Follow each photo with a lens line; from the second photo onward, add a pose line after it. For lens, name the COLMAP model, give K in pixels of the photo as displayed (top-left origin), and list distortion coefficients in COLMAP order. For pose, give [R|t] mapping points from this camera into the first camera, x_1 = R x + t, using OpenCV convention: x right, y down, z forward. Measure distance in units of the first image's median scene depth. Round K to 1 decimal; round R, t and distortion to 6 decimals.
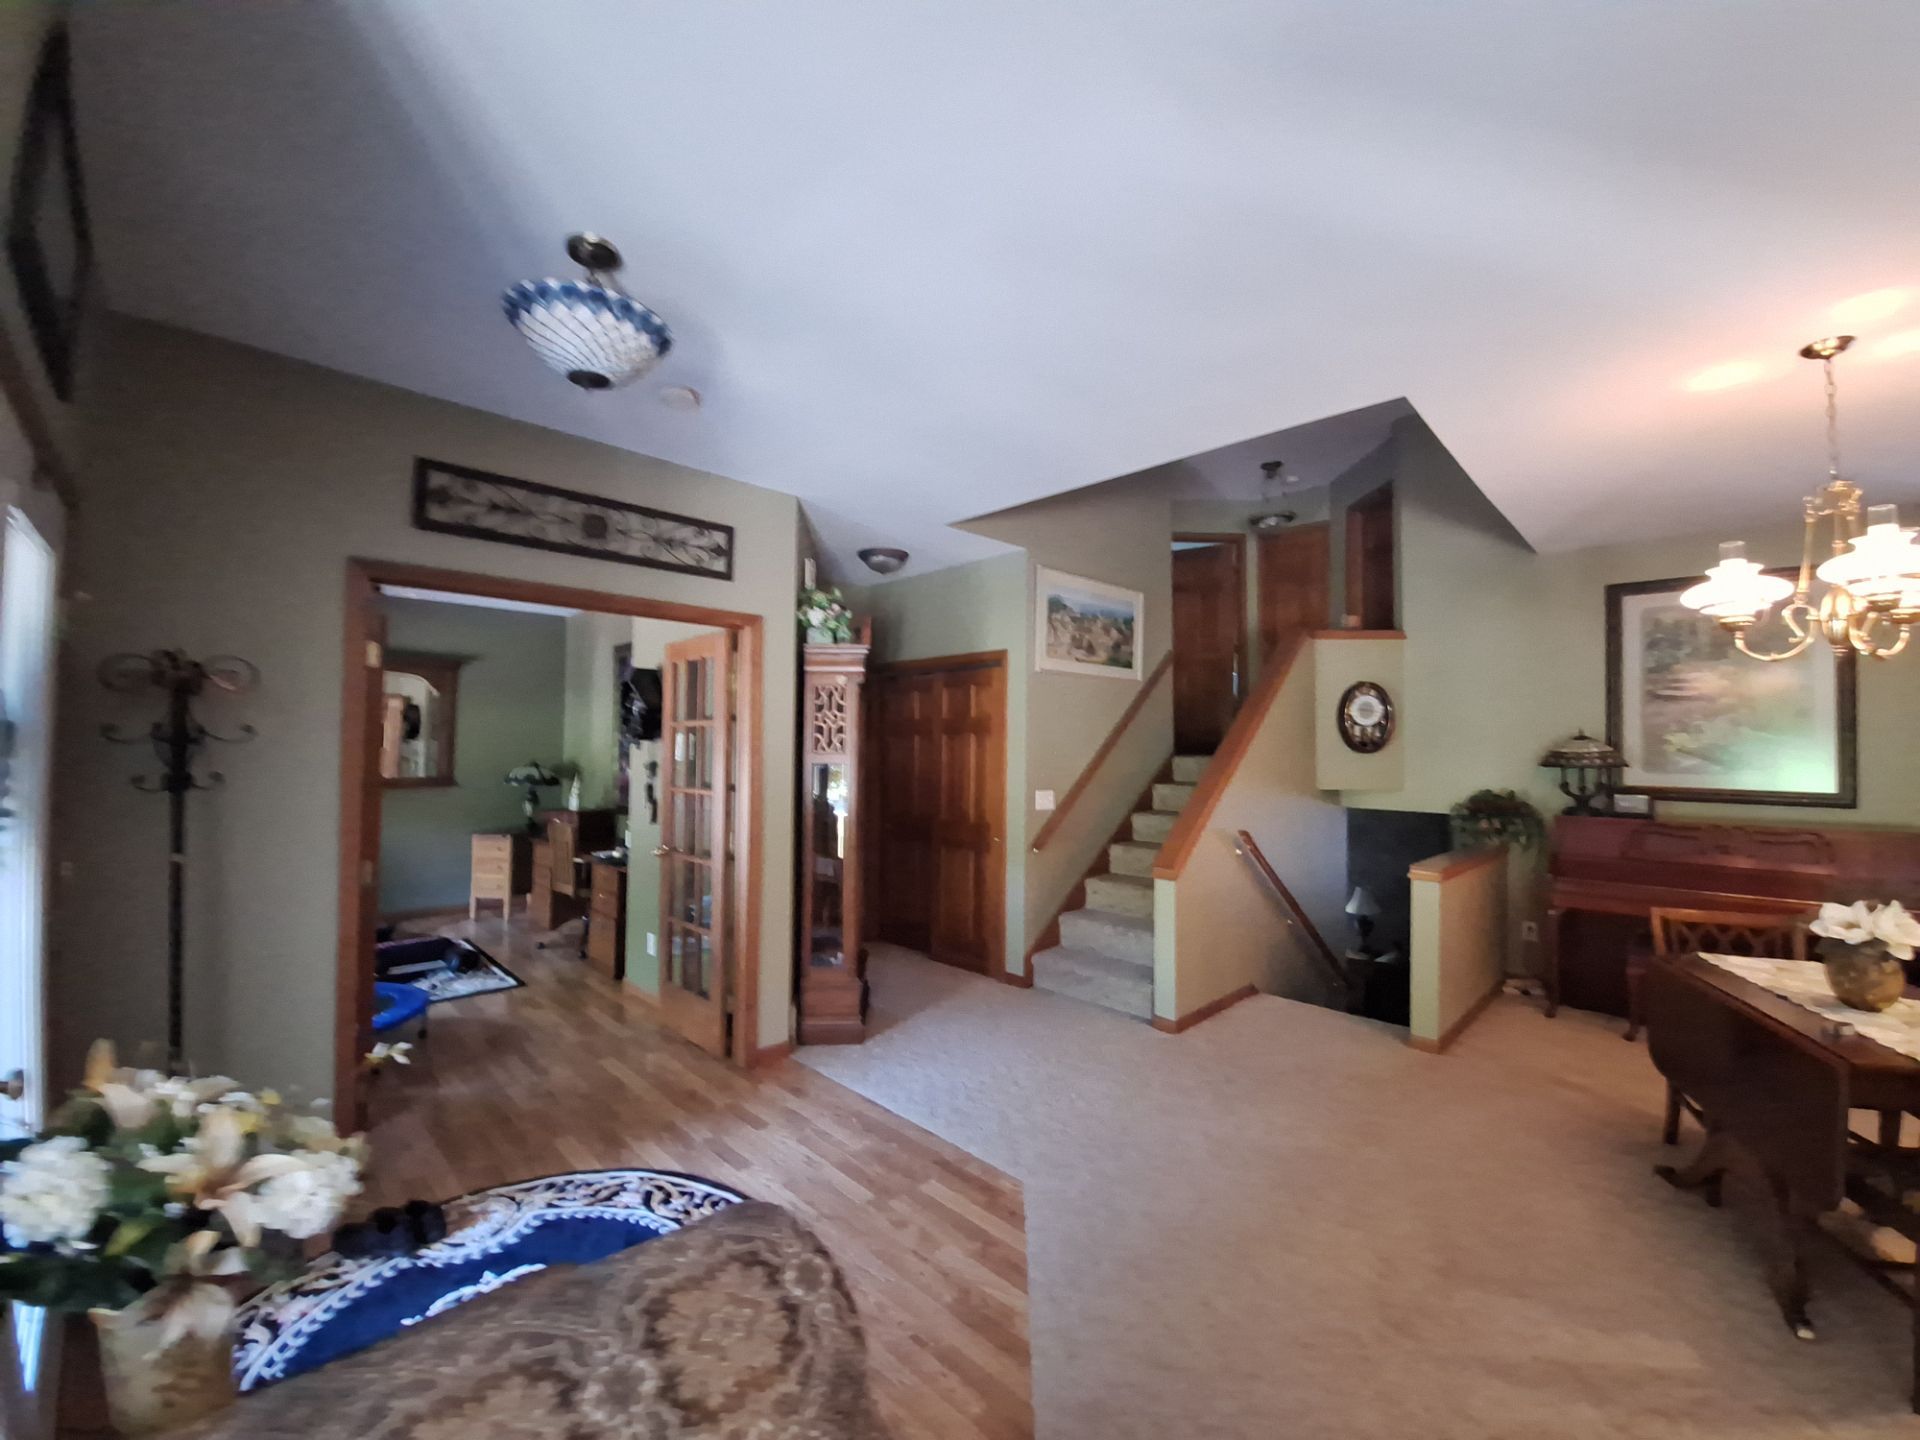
lens RADIAL K [[762.9, 0, 949.1], [0, 762.9, 719.0], [0, 0, 1]] dist [-0.009757, -0.004722]
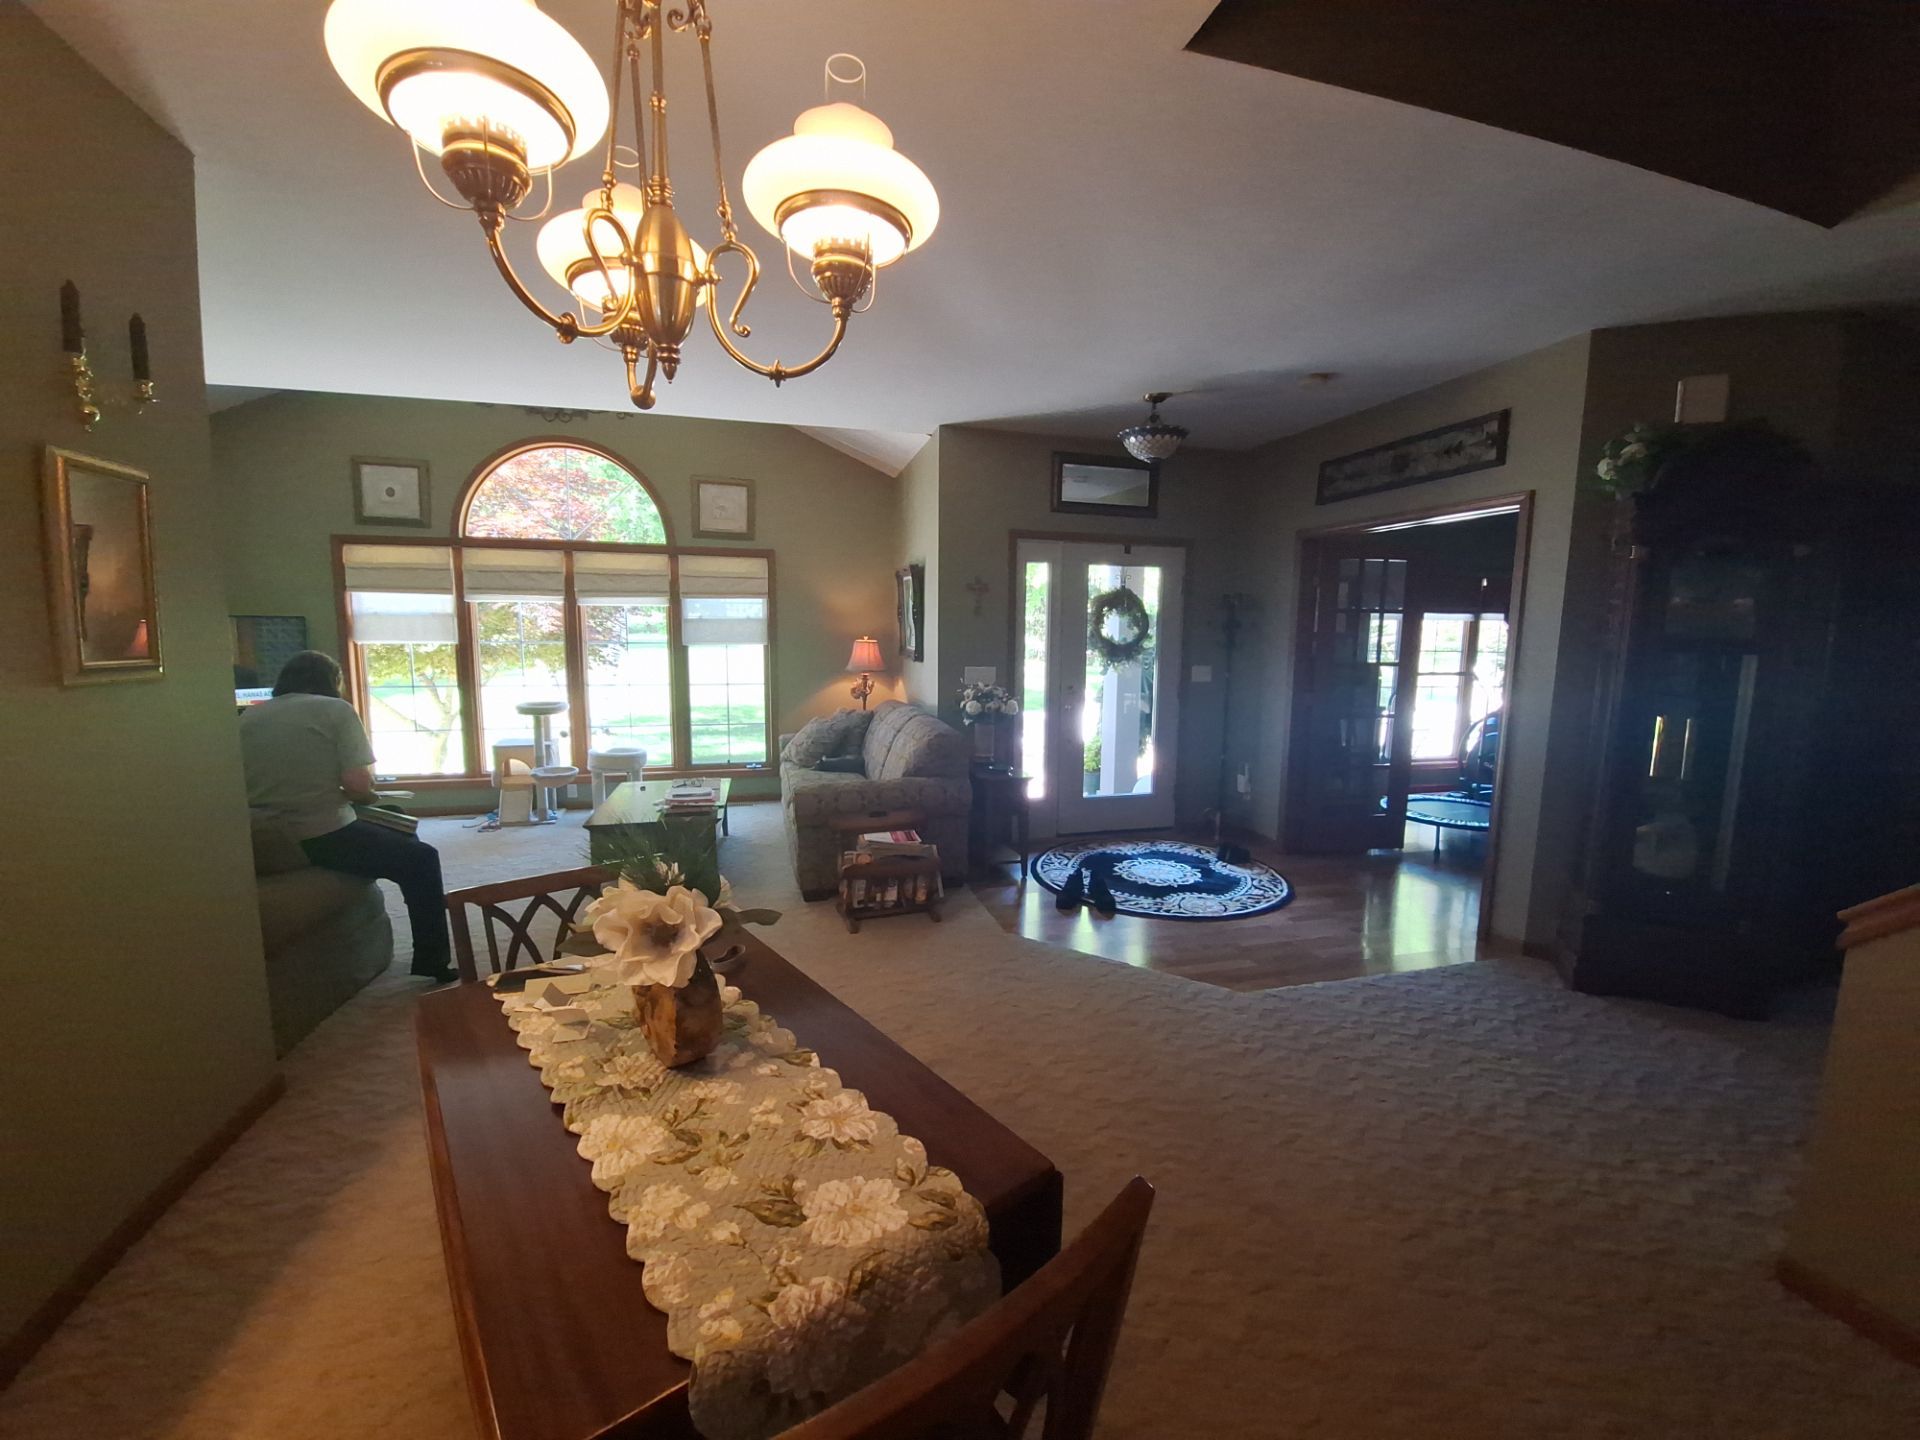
lens RADIAL K [[762.9, 0, 953.8], [0, 762.9, 726.1], [0, 0, 1]] dist [-0.009757, -0.004722]
pose [[-0.491471, 0.093609, -0.865848, 1.227842], [0.015499, 0.994989, 0.098773, 0.066988], [0.870756, 0.035125, -0.490460, 1.098176]]
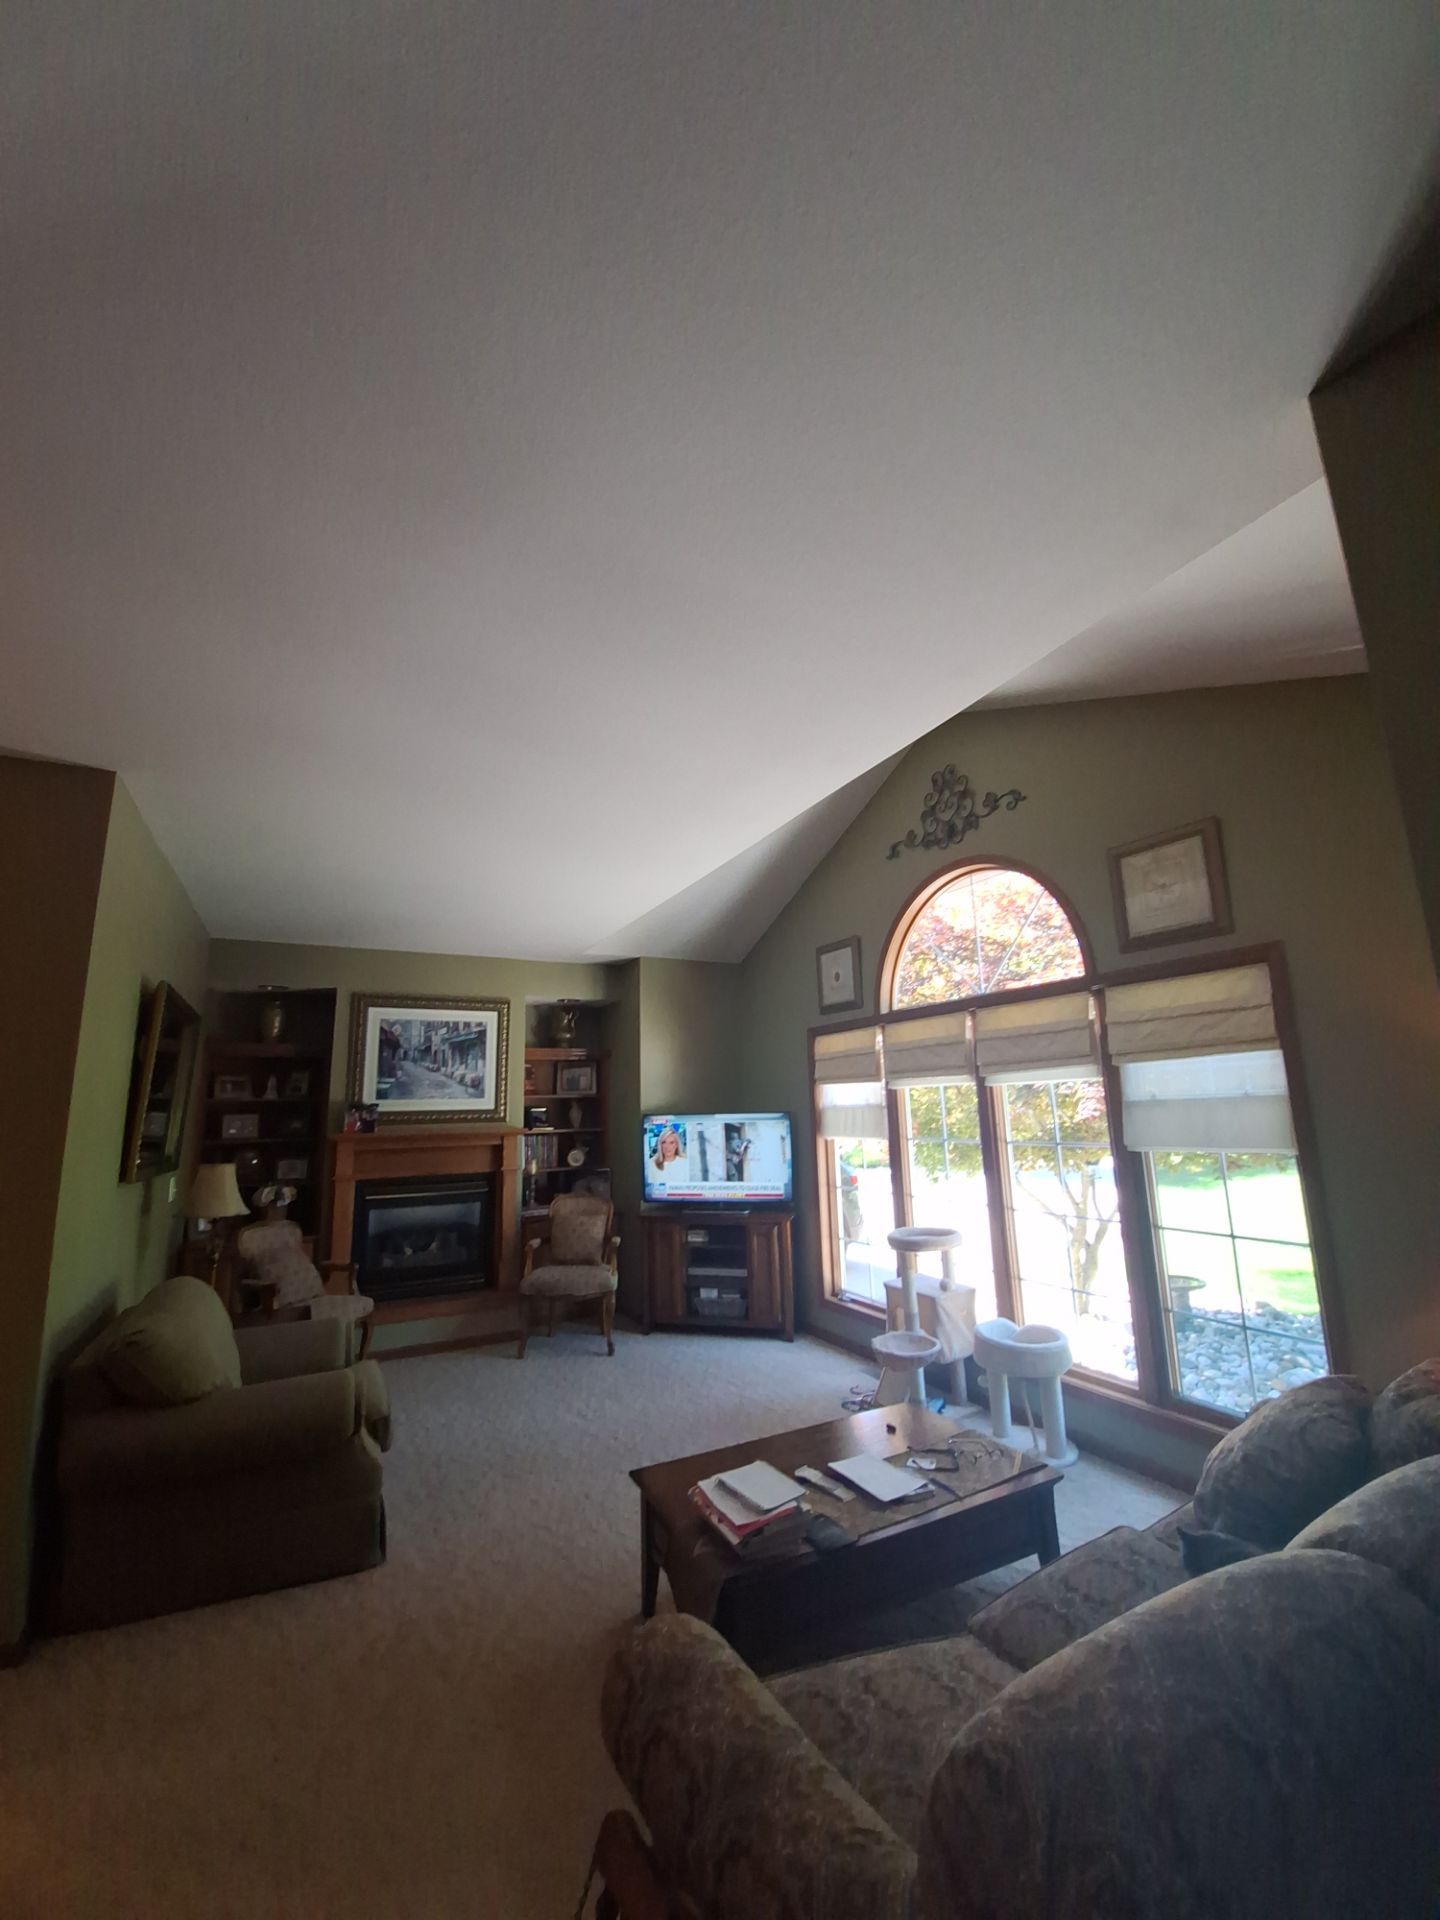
lens RADIAL K [[762.9, 0, 723.2], [0, 762.9, 967.6], [0, 0, 1]] dist [-0.009757, -0.004722]
pose [[-0.956652, 0.076484, 0.281012, -0.076044], [0.016380, 0.977502, -0.210288, -0.000335], [-0.290773, -0.196569, -0.936382, 0.675276]]
